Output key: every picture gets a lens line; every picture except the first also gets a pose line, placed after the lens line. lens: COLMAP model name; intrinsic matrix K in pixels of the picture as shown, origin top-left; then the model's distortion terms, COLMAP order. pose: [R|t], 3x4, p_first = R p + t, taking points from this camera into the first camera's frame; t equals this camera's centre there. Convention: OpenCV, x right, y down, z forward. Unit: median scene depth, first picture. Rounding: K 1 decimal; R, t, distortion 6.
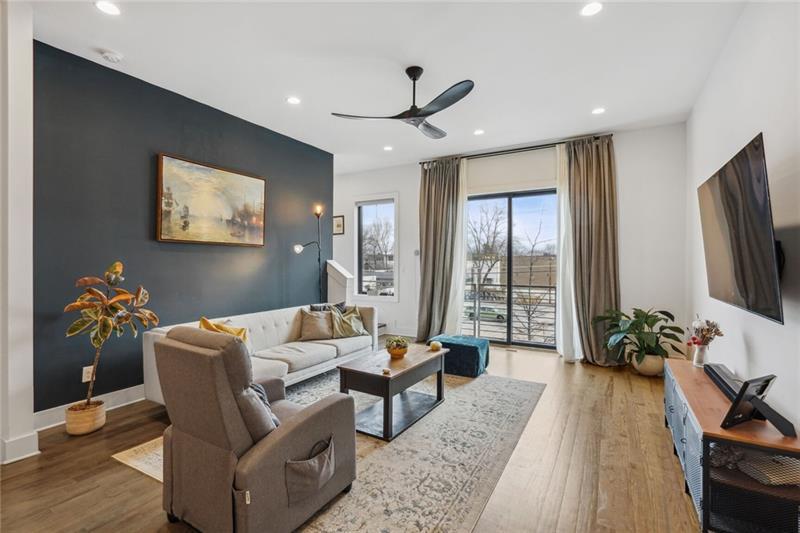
lens RADIAL K [[374.5, 0, 395.1], [0, 374.5, 259.3], [0, 0, 1]] dist [-0.004649, -0.000870]
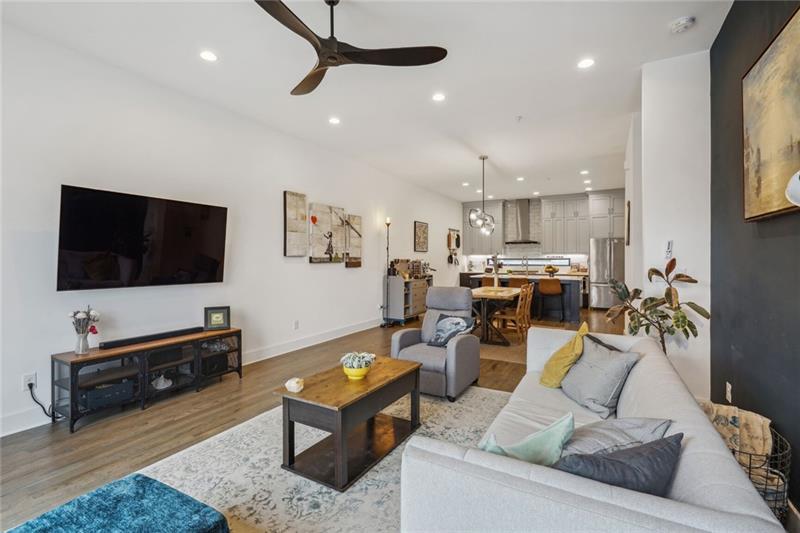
lens RADIAL K [[374.5, 0, 397.4], [0, 374.5, 261.0], [0, 0, 1]] dist [-0.004649, -0.000870]
pose [[-0.999899, -0.002254, -0.014004, -0.046078], [-0.002219, 0.999994, -0.002530, 0.013255], [0.014010, -0.002499, -0.999899, 1.268748]]
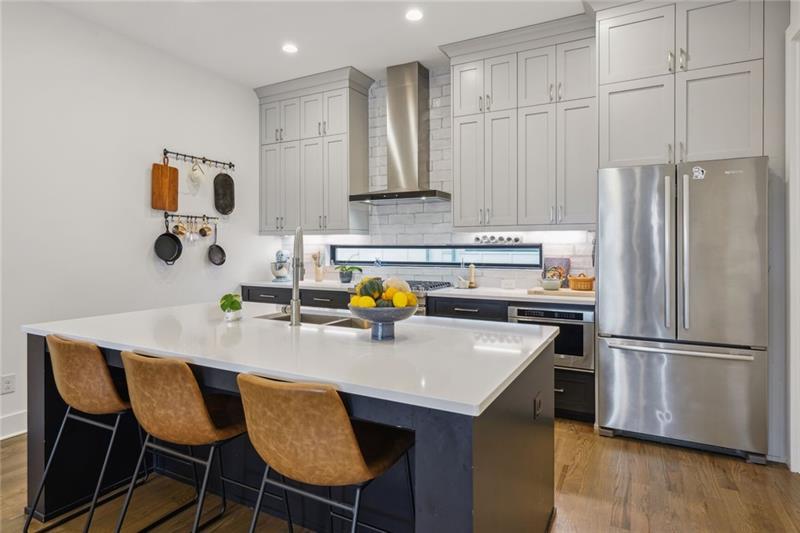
lens RADIAL K [[460.7, 0, 399.9], [0, 460.7, 247.4], [0, 0, 1]] dist [0.000669, 0.003250]
pose [[-0.999240, -0.002303, -0.038906, -0.820531], [-0.002093, 0.999983, -0.005424, 0.001015], [0.038918, -0.005339, -0.999228, -0.116106]]
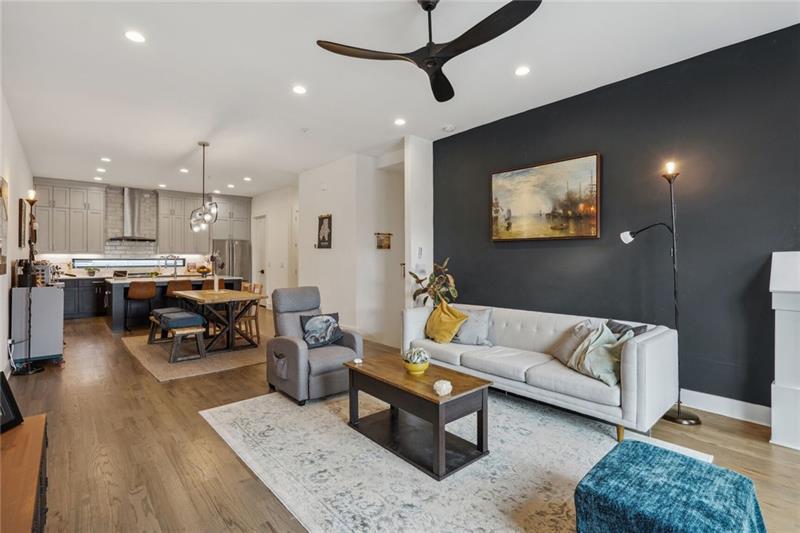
lens RADIAL K [[374.5, 0, 389.2], [0, 374.5, 257.3], [0, 0, 1]] dist [-0.004649, -0.000870]
pose [[-0.324358, -0.005458, -0.945918, 0.566677], [0.008816, 0.999922, -0.008793, 0.011958], [0.945893, -0.011192, -0.324285, 0.861606]]
